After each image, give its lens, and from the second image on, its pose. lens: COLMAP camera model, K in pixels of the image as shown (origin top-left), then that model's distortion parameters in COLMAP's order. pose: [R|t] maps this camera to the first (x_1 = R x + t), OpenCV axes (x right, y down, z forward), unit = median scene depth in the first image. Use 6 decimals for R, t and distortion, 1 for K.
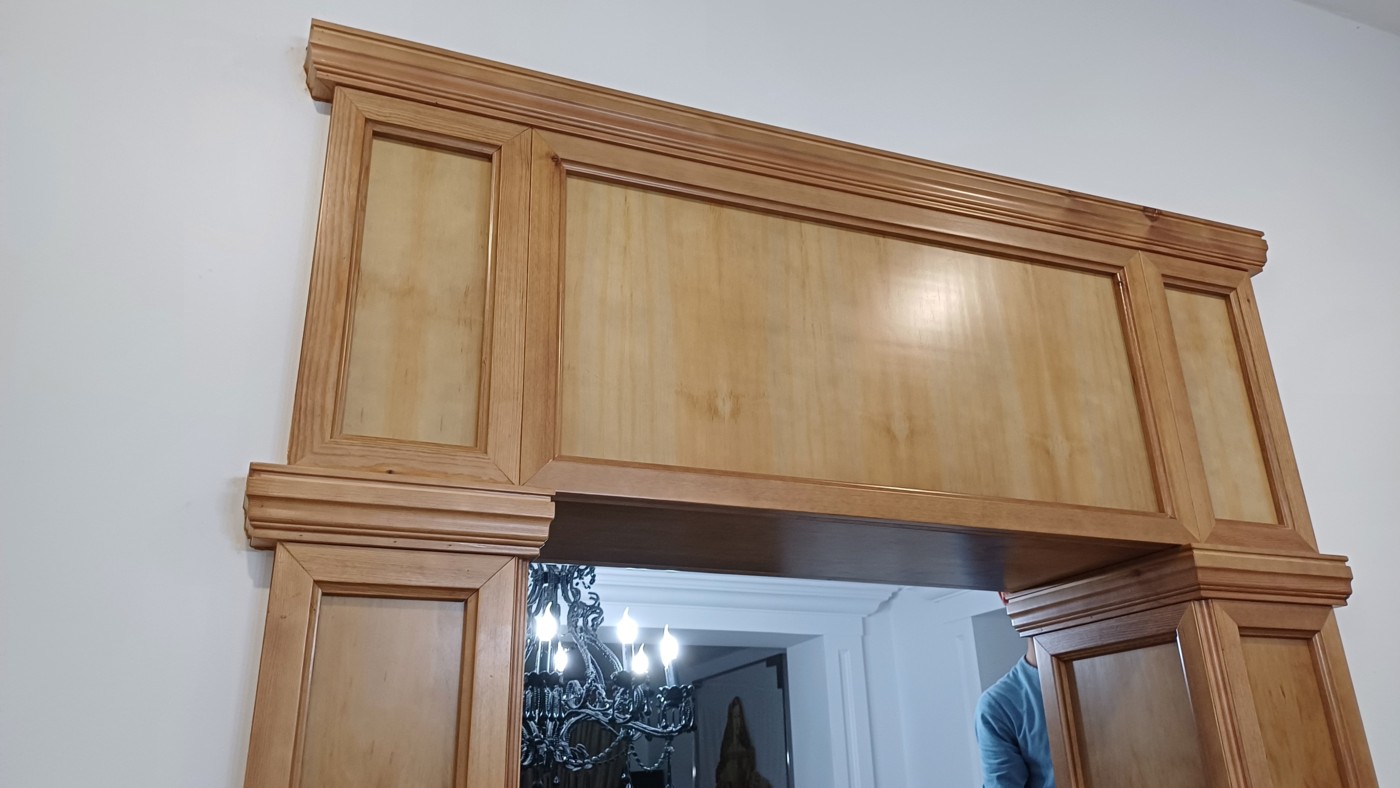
lens RADIAL K [[1038.0, 0, 705.8], [0, 1038.0, 384.4], [0, 0, 1]] dist [0.067790, -0.058971]
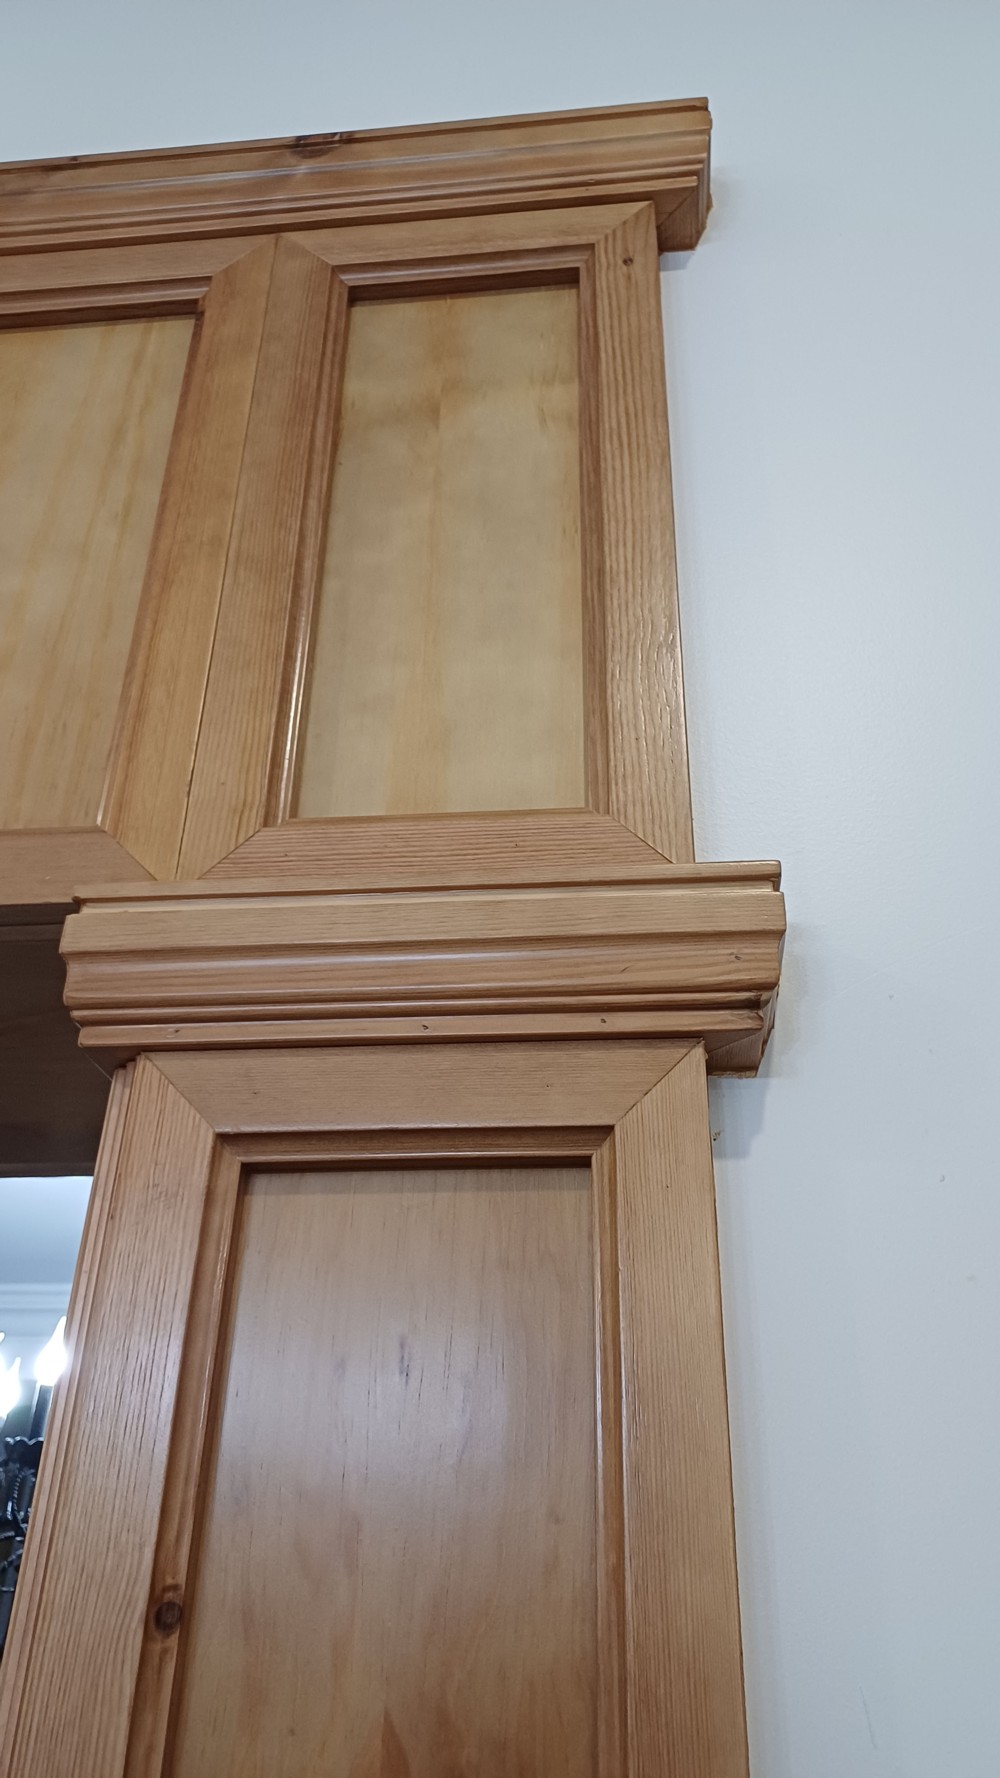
lens RADIAL K [[1318.2, 0, 524.1], [0, 1318.2, 880.4], [0, 0, 1]] dist [0.067790, -0.058971]
pose [[0.884032, -0.201630, -0.421702, 0.845716], [0.137619, 0.974464, -0.177428, 0.268594], [0.446708, 0.098817, 0.889206, 0.800514]]
